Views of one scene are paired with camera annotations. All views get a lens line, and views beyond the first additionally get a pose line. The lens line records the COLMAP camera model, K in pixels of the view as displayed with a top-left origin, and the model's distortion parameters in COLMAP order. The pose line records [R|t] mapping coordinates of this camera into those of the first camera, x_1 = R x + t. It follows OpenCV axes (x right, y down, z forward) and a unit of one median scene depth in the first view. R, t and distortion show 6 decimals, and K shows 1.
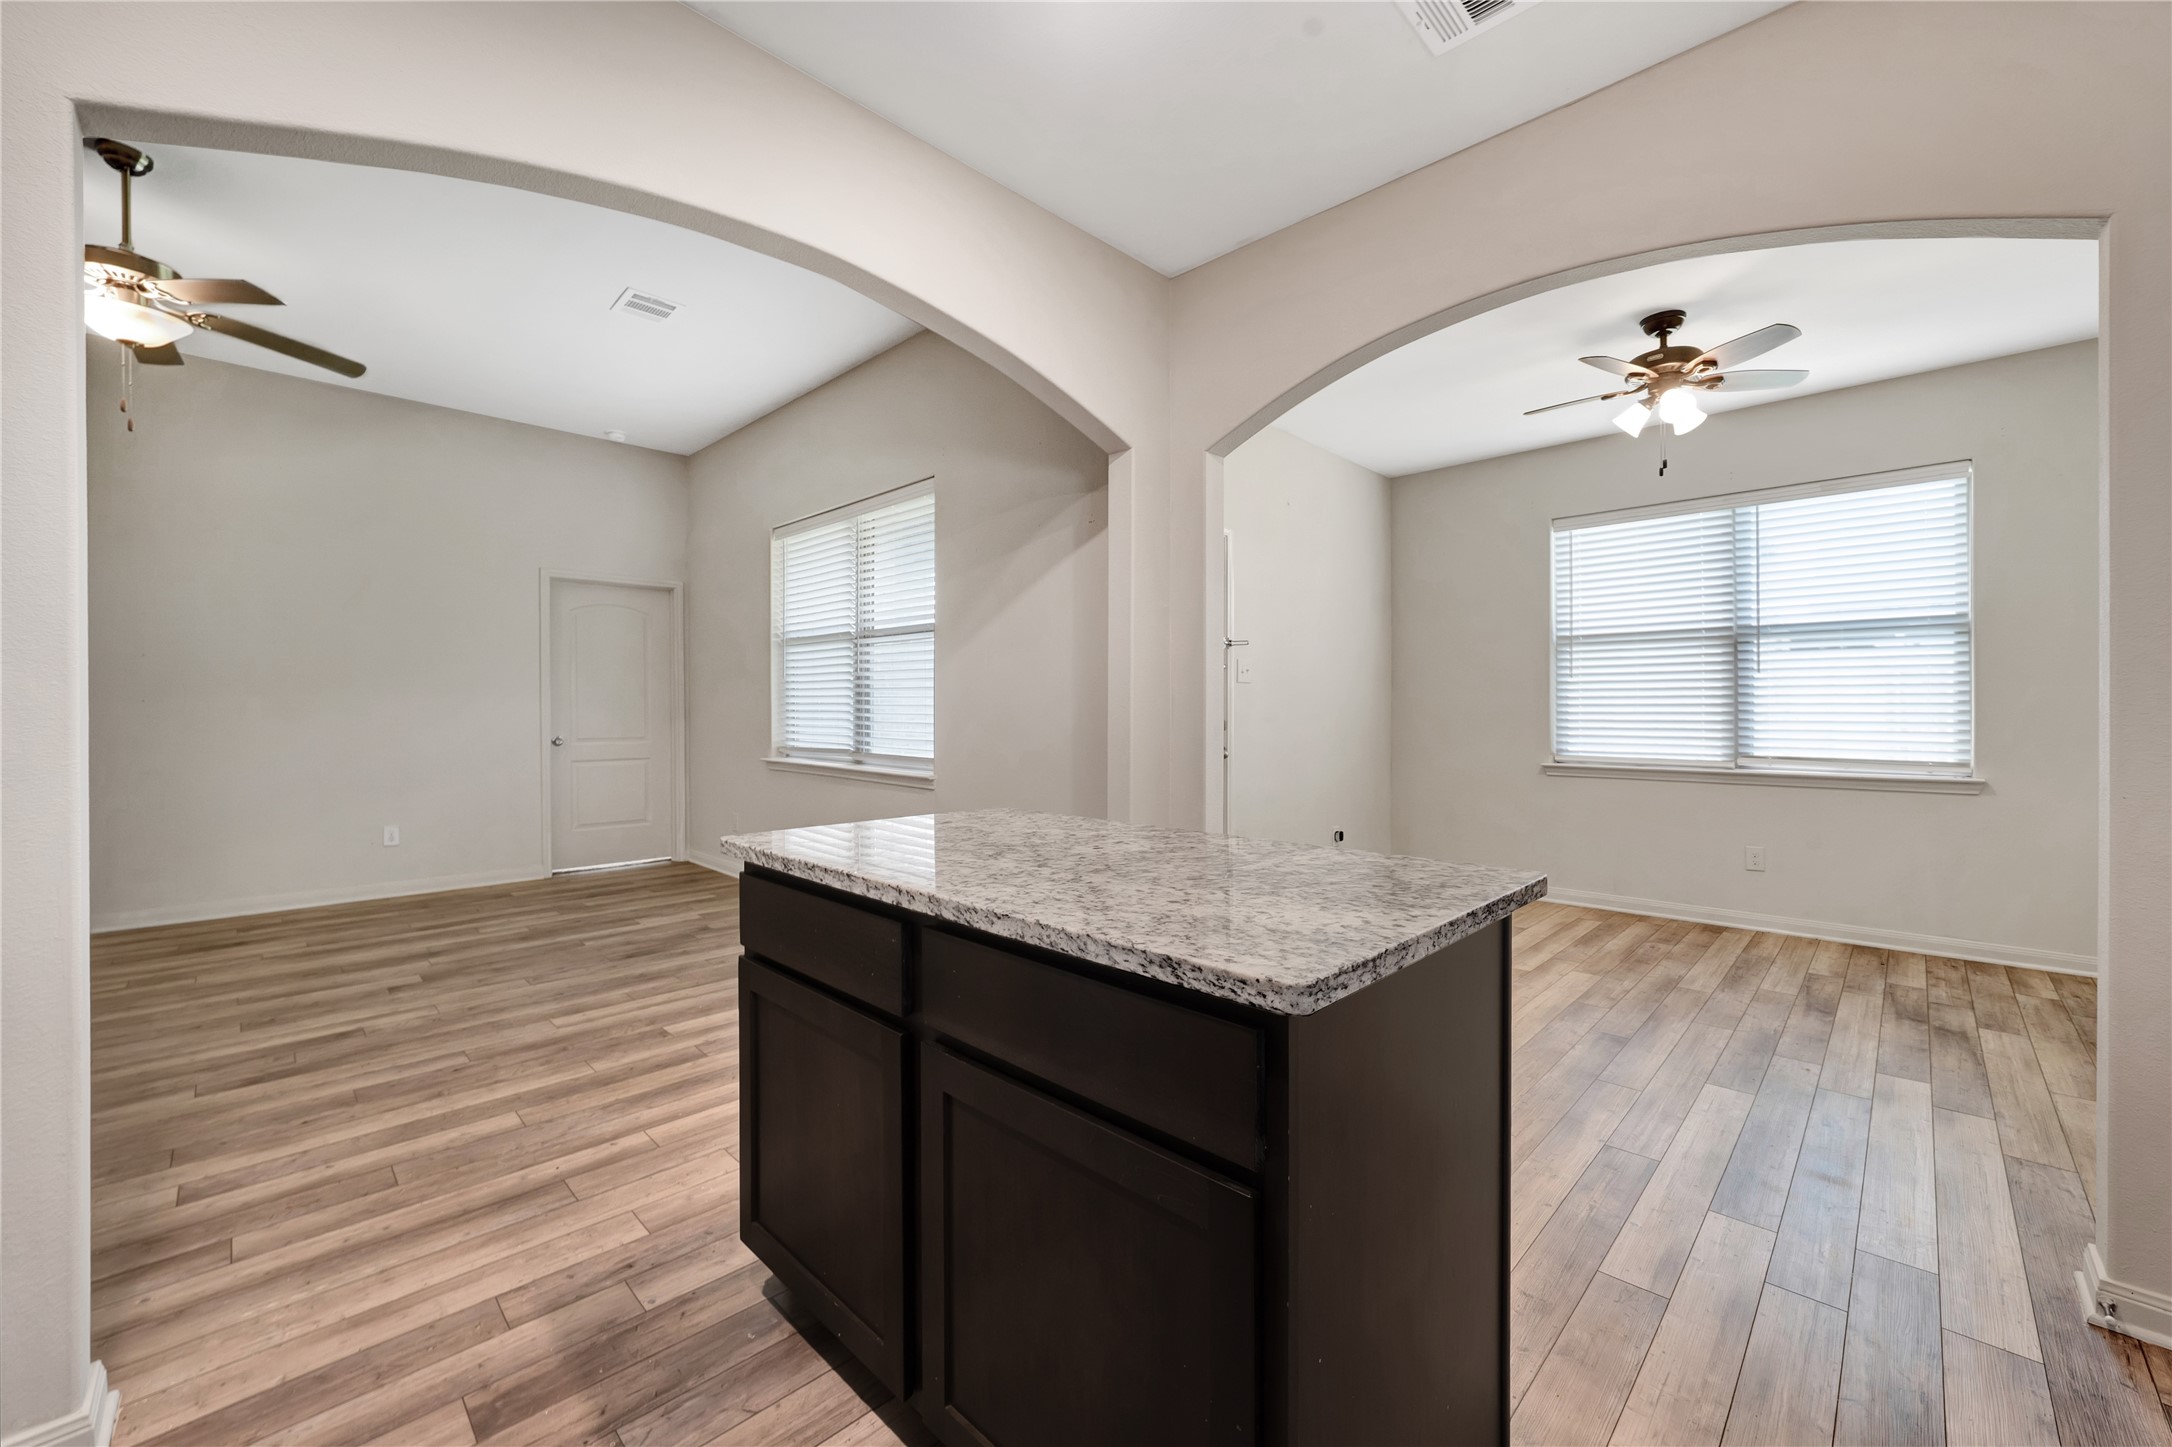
lens RADIAL K [[858.0, 0, 1093.5], [0, 858.0, 703.3], [0, 0, 1]] dist [-0.027317, 0.009301]
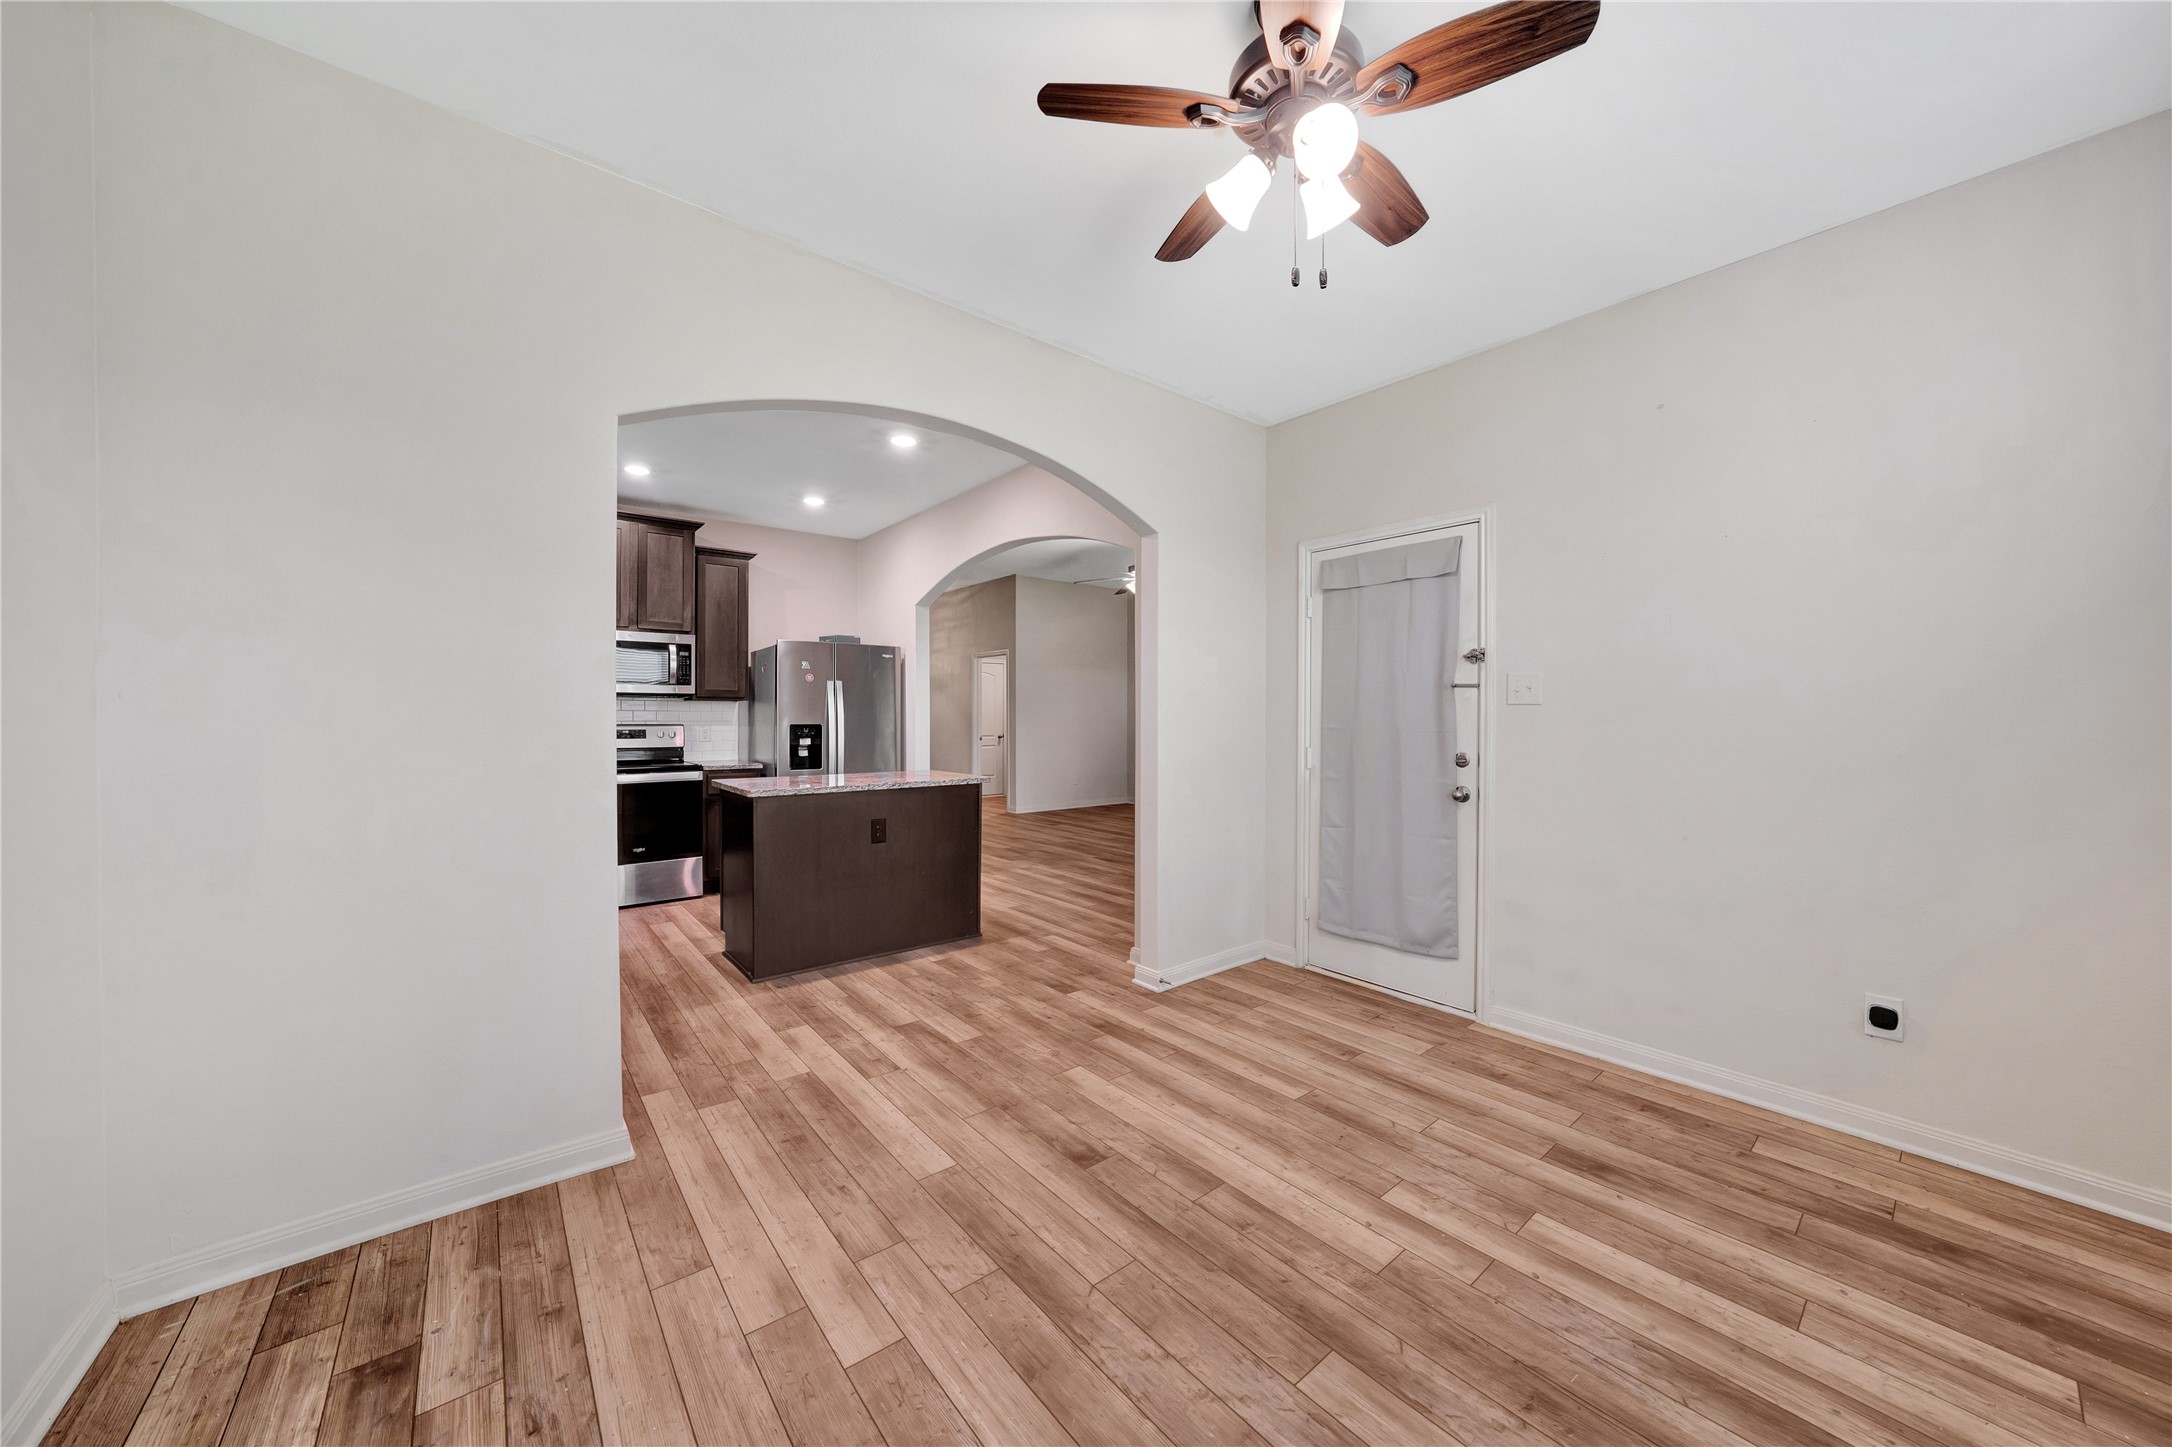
lens RADIAL K [[760.2, 0, 1092.0], [0, 760.2, 716.3], [0, 0, 1]] dist [-0.024716, 0.005592]
pose [[-0.108525, 0.001803, -0.994092, 1.128630], [0.003207, 0.999994, 0.001464, -0.022437], [0.994089, -0.003030, -0.108530, 0.920458]]
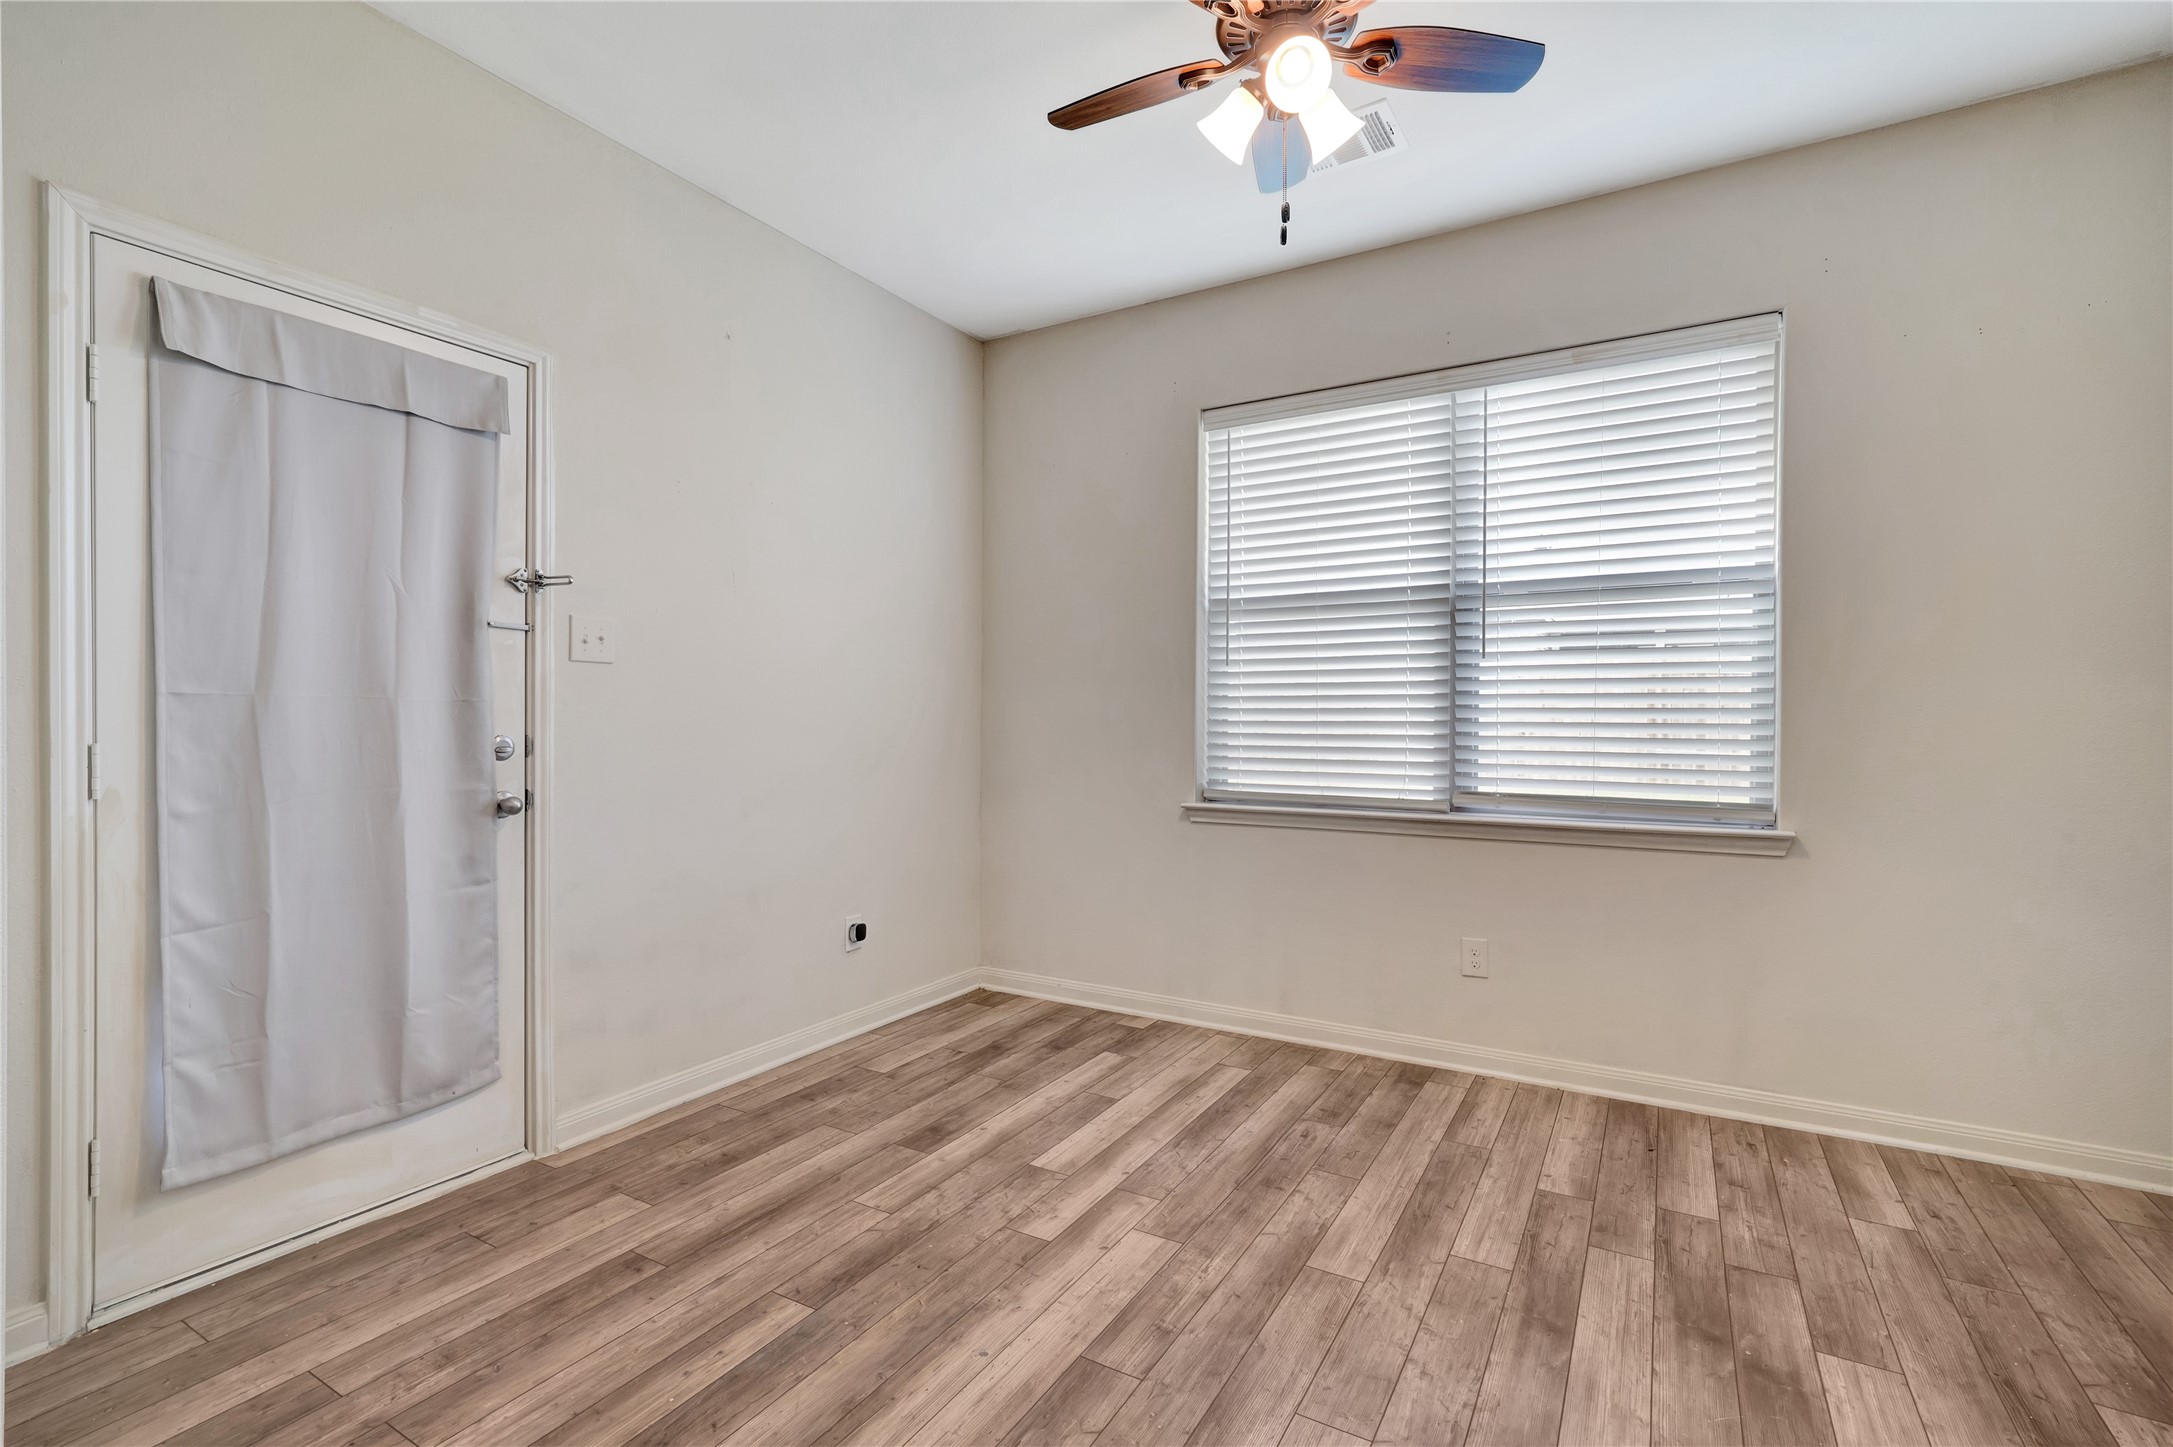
lens RADIAL K [[991.5, 0, 1086.5], [0, 991.5, 723.5], [0, 0, 1]] dist [-0.012991, 0.010057]
pose [[0.971777, -0.000551, 0.235900, 0.426230], [-0.003166, 0.999877, 0.015378, 0.001690], [-0.235879, -0.015691, 0.971656, 0.466251]]
